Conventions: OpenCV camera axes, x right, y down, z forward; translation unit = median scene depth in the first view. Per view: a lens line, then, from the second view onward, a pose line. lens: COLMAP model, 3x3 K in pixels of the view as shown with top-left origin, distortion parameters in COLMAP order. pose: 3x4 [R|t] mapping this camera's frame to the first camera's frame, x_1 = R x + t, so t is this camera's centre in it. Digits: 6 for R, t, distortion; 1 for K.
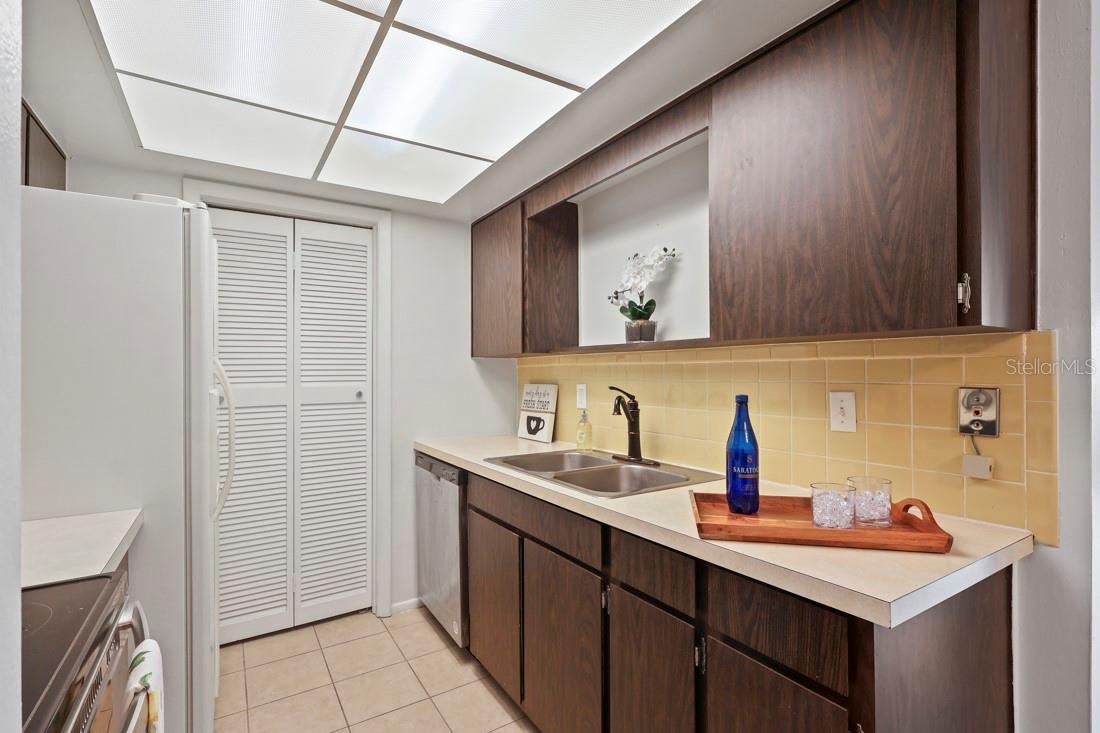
lens RADIAL K [[509.1, 0, 540.2], [0, 509.1, 368.2], [0, 0, 1]] dist [0.002876, -0.002296]
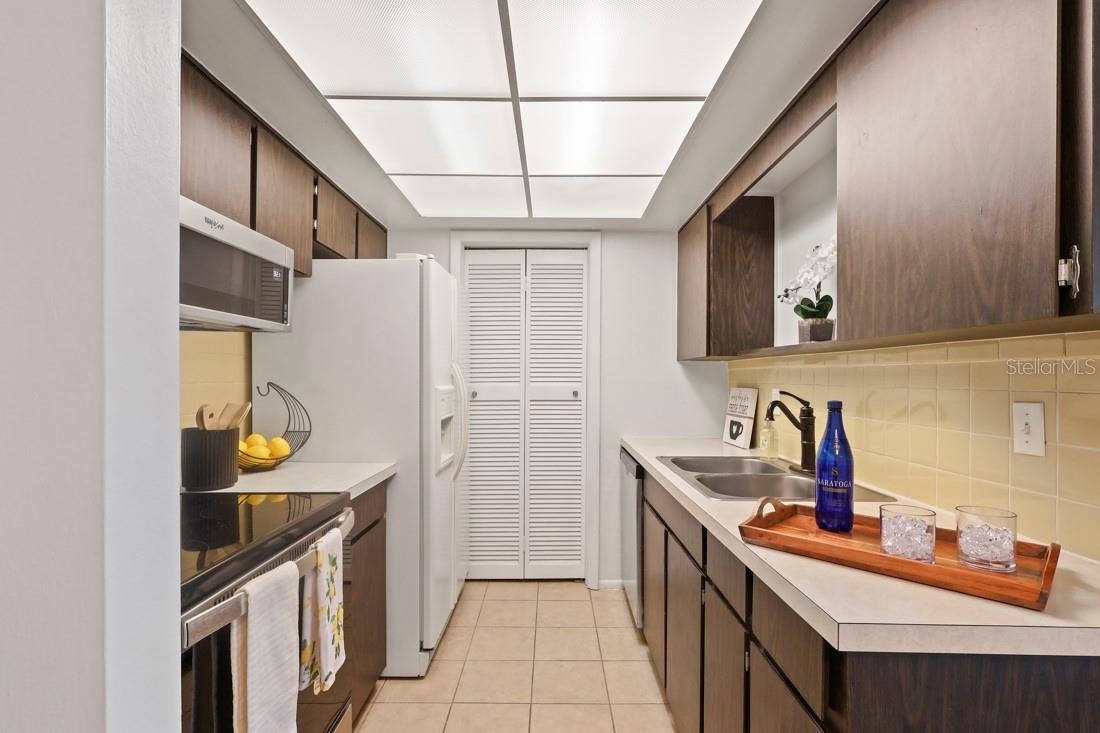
lens RADIAL K [[509.1, 0, 552.6], [0, 509.1, 373.0], [0, 0, 1]] dist [0.002876, -0.002296]
pose [[0.850319, 0.004968, -0.526245, 0.273602], [-0.003619, 0.999987, 0.003592, 0.001109], [0.526256, -0.001150, 0.850326, -0.021327]]
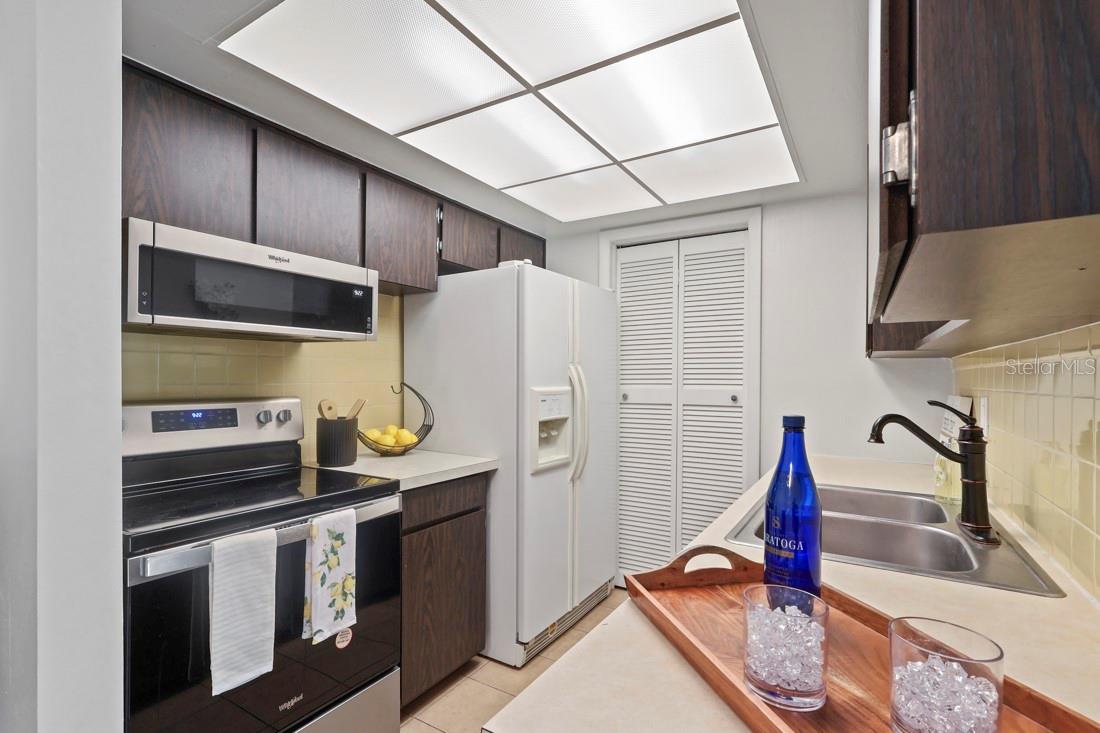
lens RADIAL K [[509.1, 0, 553.5], [0, 509.1, 374.8], [0, 0, 1]] dist [0.002876, -0.002296]
pose [[0.448736, 0.003542, -0.893657, 0.491326], [-0.000505, 0.999993, 0.003710, 0.001968], [0.893664, -0.001213, 0.448735, 0.298165]]
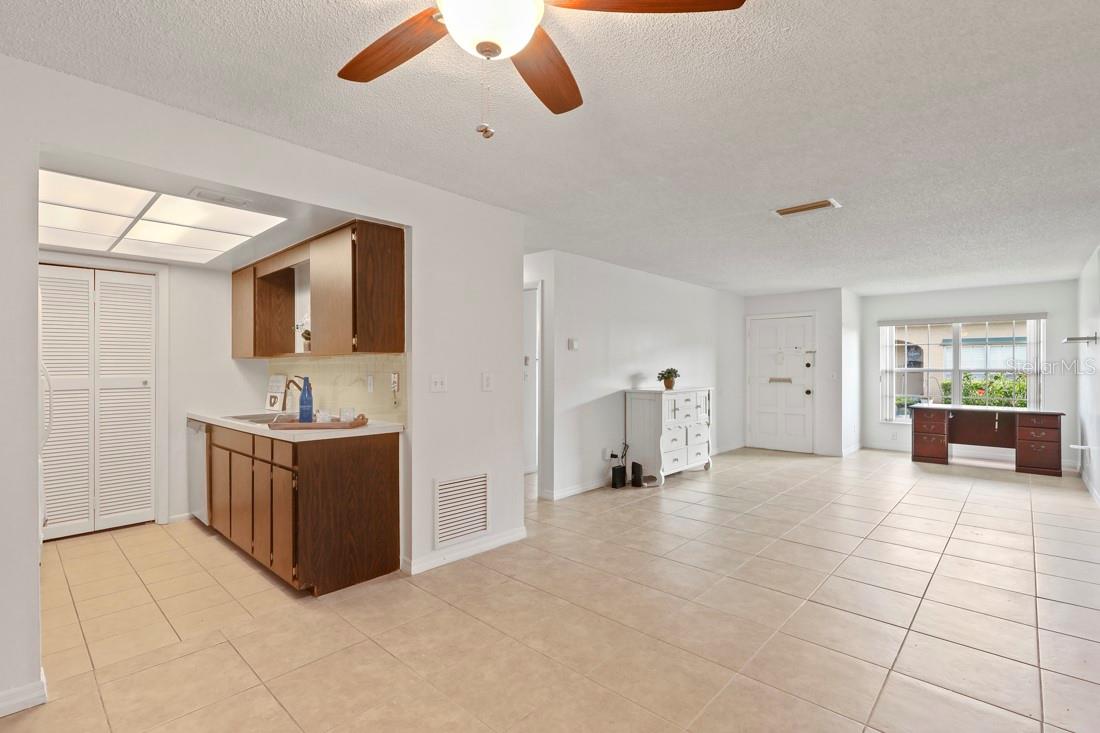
lens RADIAL K [[509.1, 0, 544.8], [0, 509.1, 363.2], [0, 0, 1]] dist [0.002876, -0.002296]
pose [[0.966506, -0.000571, 0.256643, 0.543208], [0.000707, 1.000000, -0.000436, -0.007312], [-0.256643, 0.000603, 0.966506, -1.041812]]
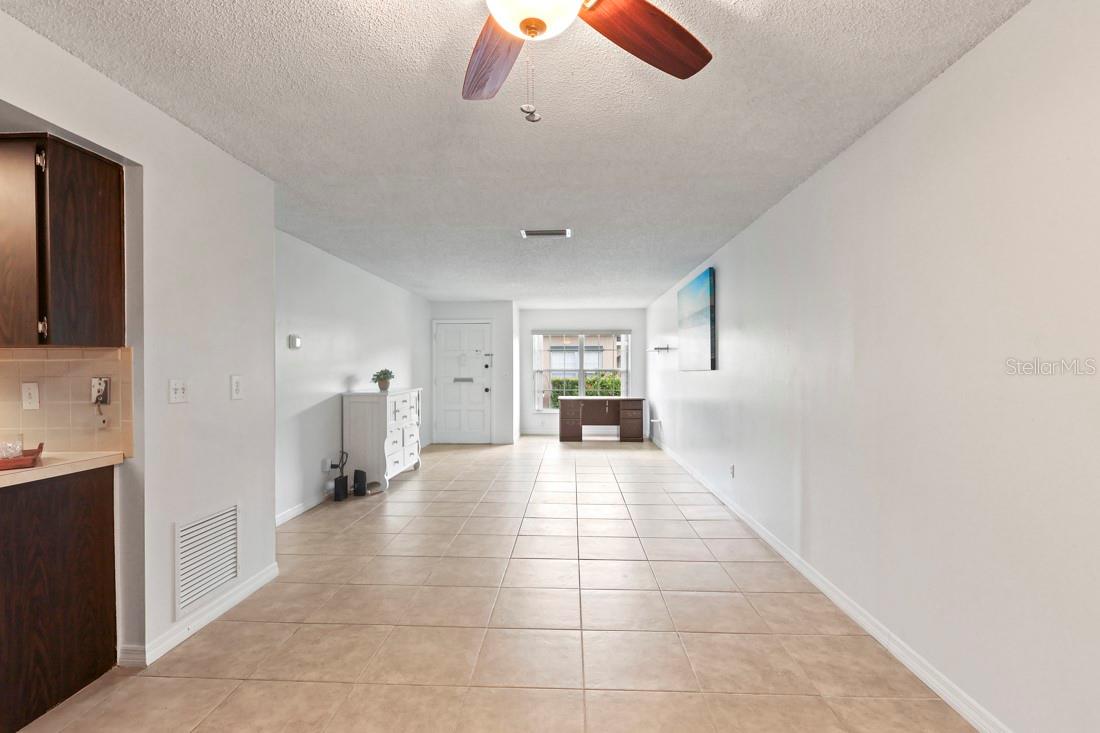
lens RADIAL K [[509.1, 0, 546.0], [0, 509.1, 367.6], [0, 0, 1]] dist [0.002876, -0.002296]
pose [[0.569568, -0.003417, 0.821937, 0.161422], [-0.001716, 0.999984, 0.005346, -0.005611], [-0.821942, -0.004455, 0.569554, -0.764430]]
